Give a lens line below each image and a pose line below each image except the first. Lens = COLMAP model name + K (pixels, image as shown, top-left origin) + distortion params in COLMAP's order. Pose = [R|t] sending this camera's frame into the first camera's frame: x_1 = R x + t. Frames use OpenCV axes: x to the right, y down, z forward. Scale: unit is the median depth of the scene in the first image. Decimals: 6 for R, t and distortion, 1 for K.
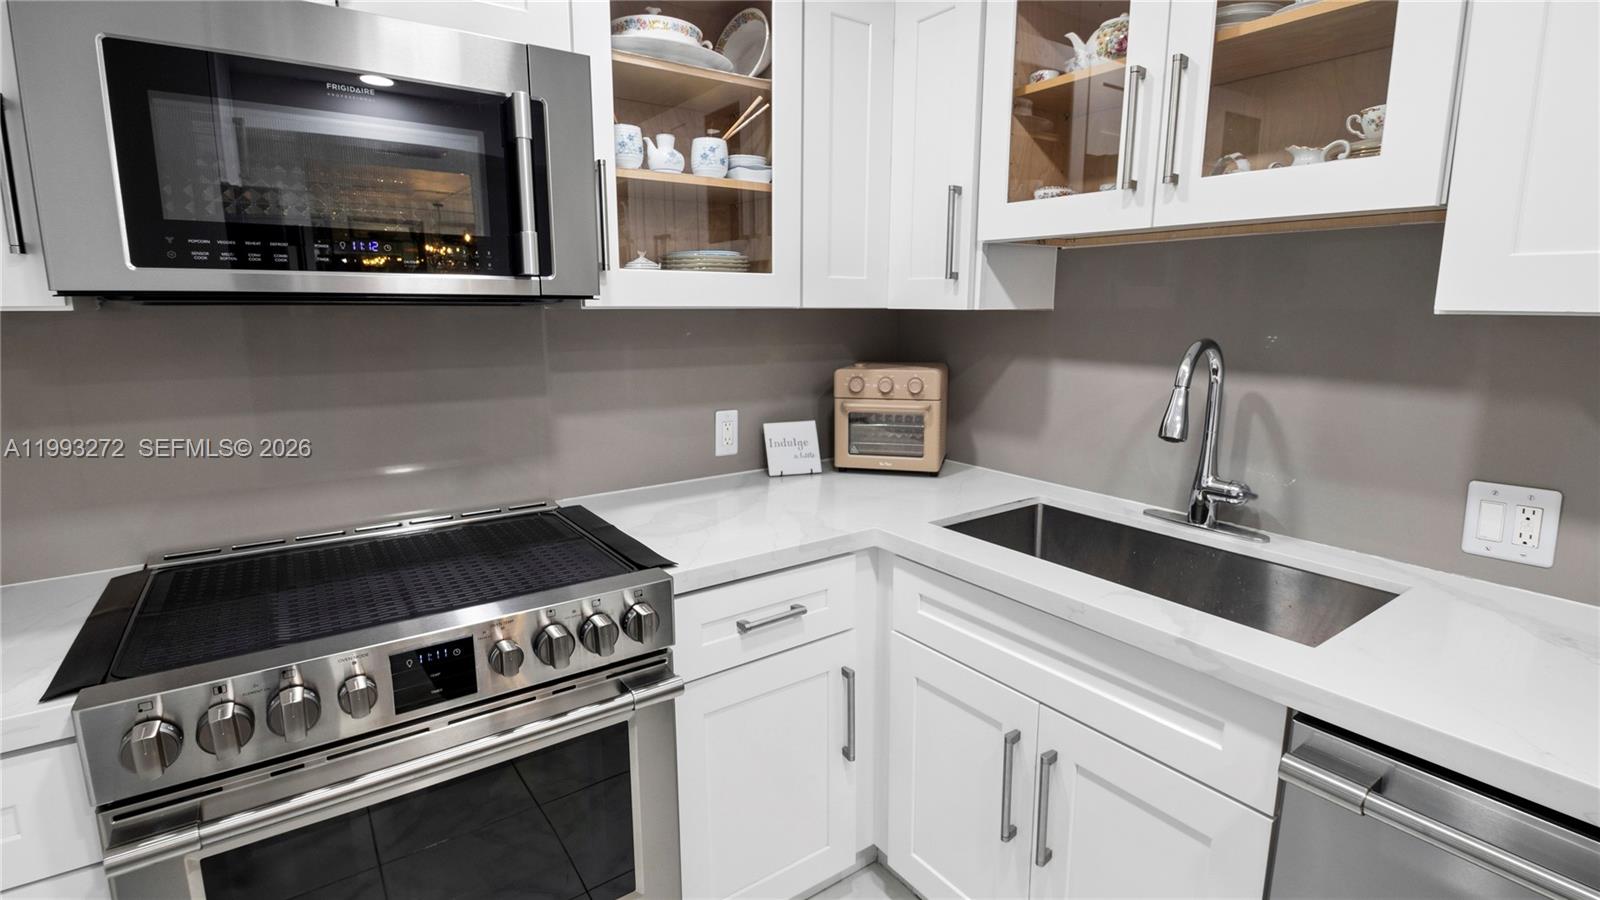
lens RADIAL K [[735.7, 0, 803.5], [0, 735.7, 448.1], [0, 0, 1]] dist [0.009779, -0.010610]
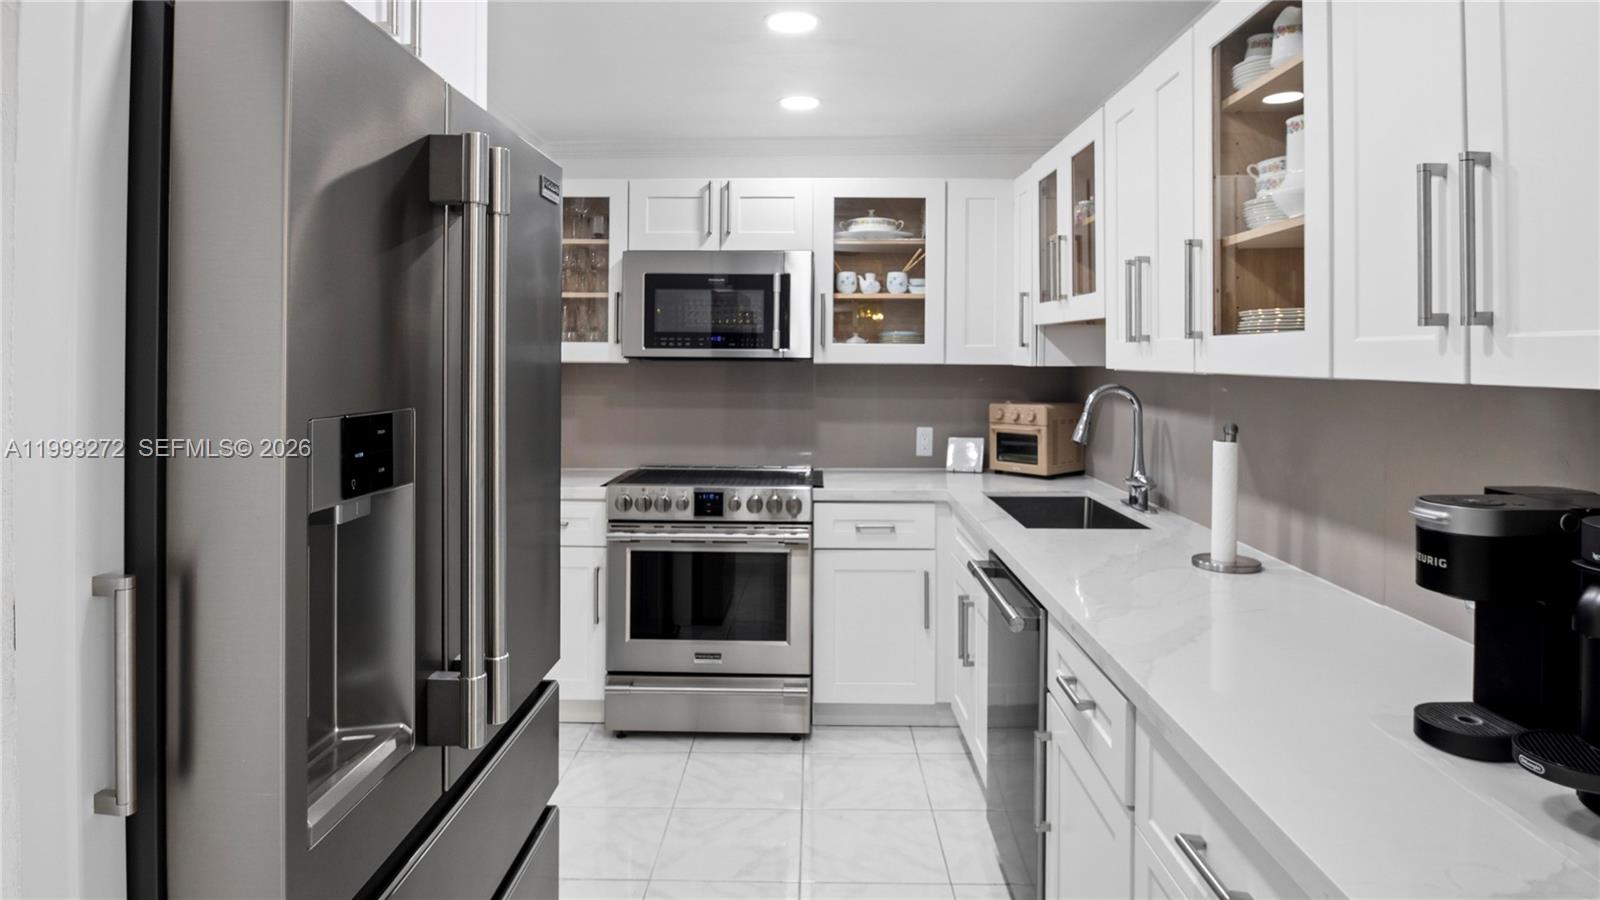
lens RADIAL K [[900.7, 0, 807.5], [0, 900.7, 366.6], [0, 0, 1]] dist [-0.028293, -0.001530]
pose [[0.816830, 0.009704, -0.576796, 0.993993], [-0.112940, 0.983200, -0.143399, 0.155854], [0.565714, 0.182276, 0.804203, -0.885311]]
